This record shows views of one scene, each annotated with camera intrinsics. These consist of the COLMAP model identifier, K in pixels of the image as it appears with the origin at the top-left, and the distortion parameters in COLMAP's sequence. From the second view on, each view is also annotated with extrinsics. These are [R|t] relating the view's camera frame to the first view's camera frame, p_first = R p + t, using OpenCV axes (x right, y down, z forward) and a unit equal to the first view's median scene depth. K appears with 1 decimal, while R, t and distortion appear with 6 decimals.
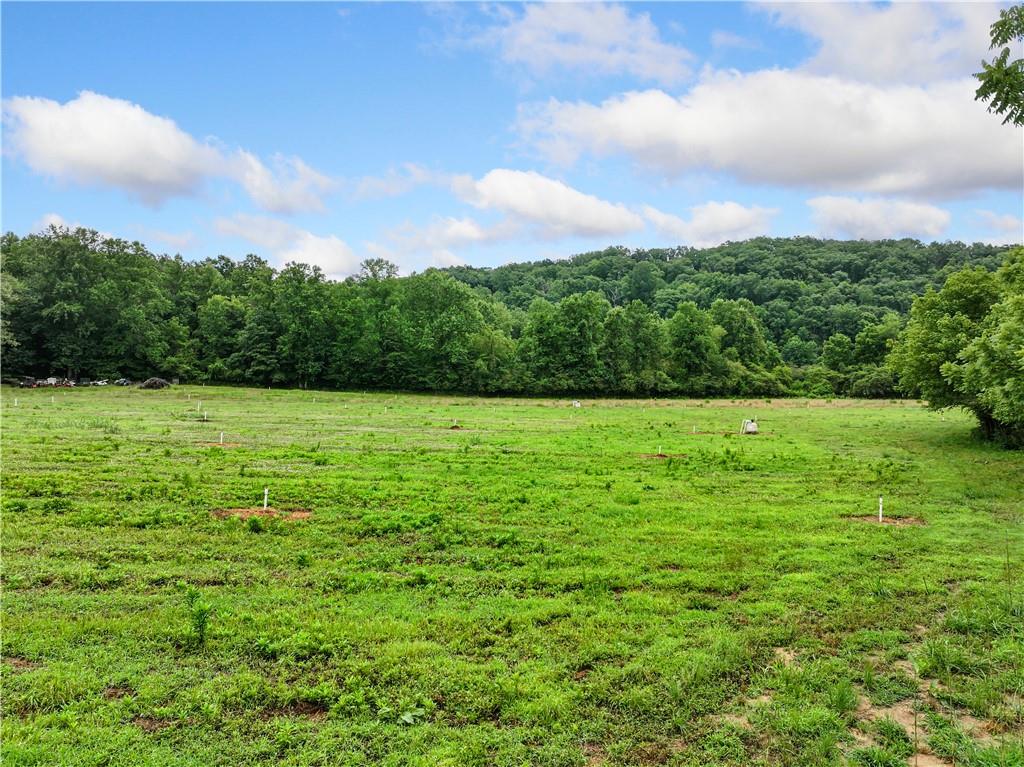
lens RADIAL K [[722.6, 0, 513.4], [0, 722.6, 386.1], [0, 0, 1]] dist [-0.005685, 0.000012]
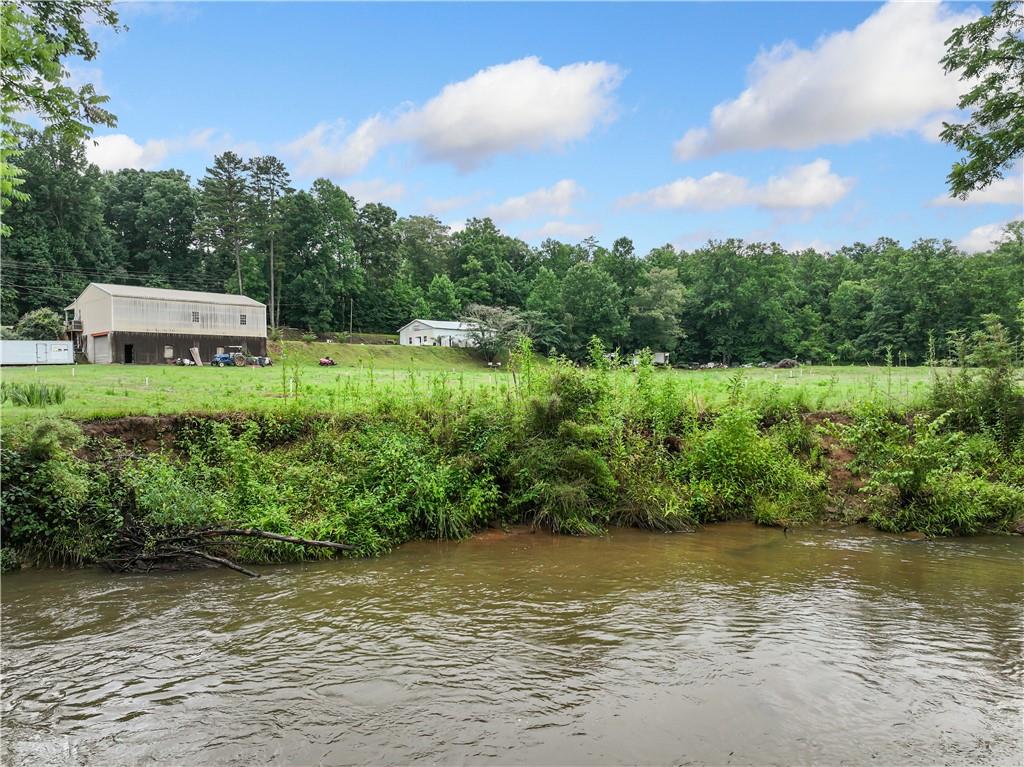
lens RADIAL K [[722.6, 0, 517.5], [0, 722.6, 385.9], [0, 0, 1]] dist [-0.005685, 0.000012]
pose [[0.660776, -0.008909, -0.750531, 0.070277], [0.019101, 0.999805, 0.004949, 0.014934], [0.750340, -0.017606, 0.660817, -0.071743]]
